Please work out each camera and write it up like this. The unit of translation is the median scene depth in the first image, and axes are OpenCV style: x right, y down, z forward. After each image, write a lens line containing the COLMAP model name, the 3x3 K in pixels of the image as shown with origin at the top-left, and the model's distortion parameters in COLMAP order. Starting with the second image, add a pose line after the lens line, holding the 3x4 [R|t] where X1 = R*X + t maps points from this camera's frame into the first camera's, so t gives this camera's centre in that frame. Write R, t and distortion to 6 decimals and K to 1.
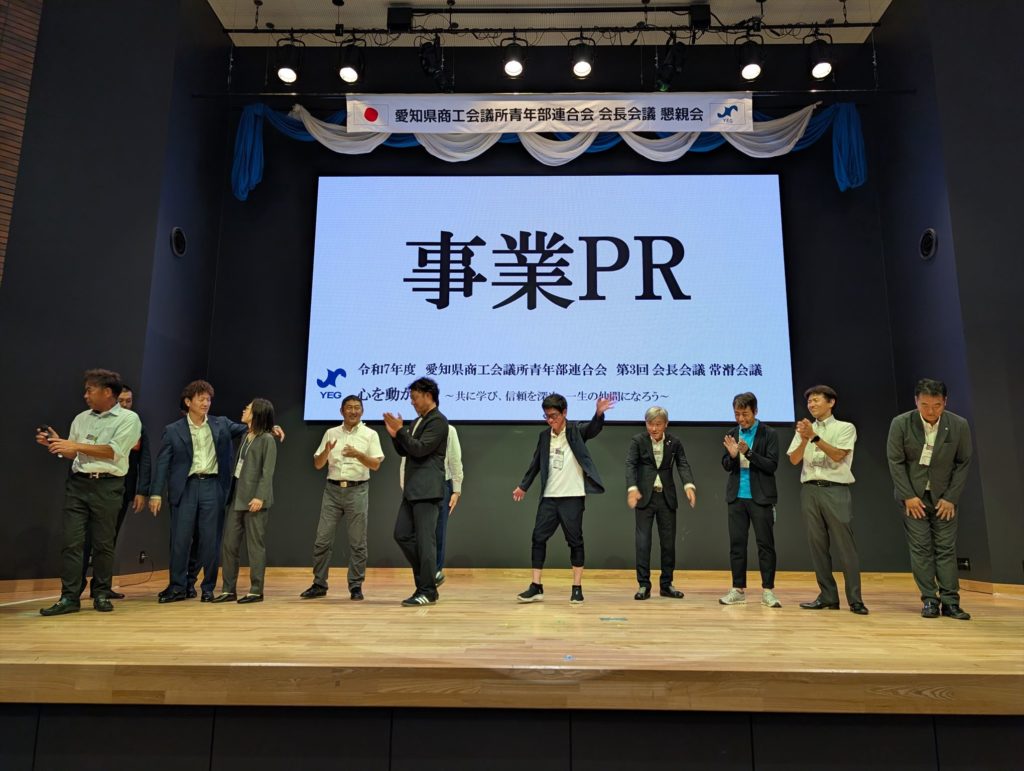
lens RADIAL K [[735.5, 0, 517.4], [0, 735.5, 375.9], [0, 0, 1]] dist [0.036972, -0.010348]
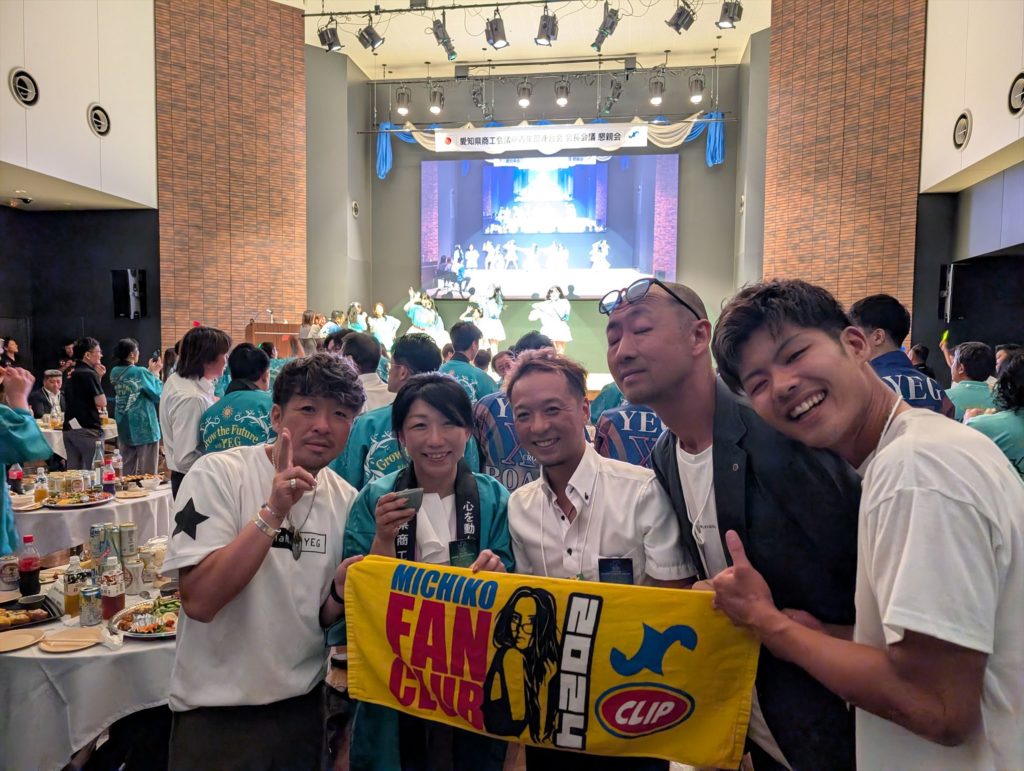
lens RADIAL K [[735.2, 0, 504.9], [0, 735.2, 387.0], [0, 0, 1]] dist [0.065355, -0.057919]
pose [[0.989572, 0.012522, -0.143491, 0.229814], [0.022816, 0.970008, 0.242001, -0.191990], [0.142217, -0.242751, 0.959607, -0.965790]]
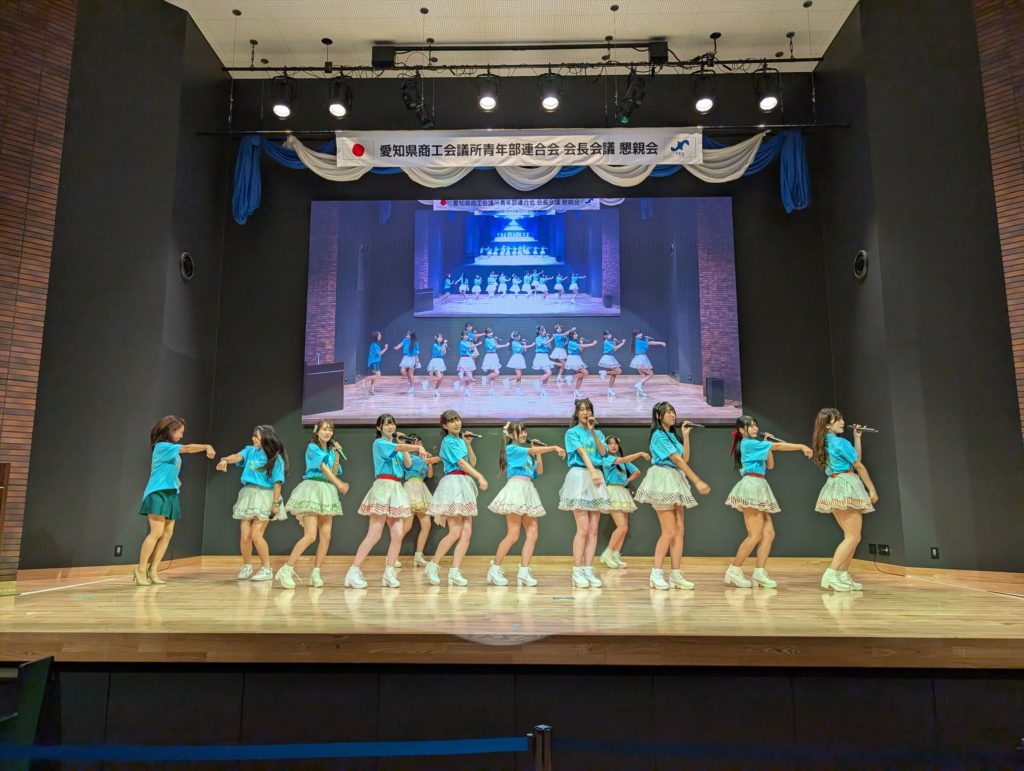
lens RADIAL K [[735.2, 0, 504.9], [0, 735.2, 387.0], [0, 0, 1]] dist [0.065355, -0.057919]
pose [[0.999968, -0.005838, -0.005558, 0.025373], [0.006024, 0.999396, 0.034226, -0.034765], [0.005355, -0.034258, 0.999399, -0.118084]]
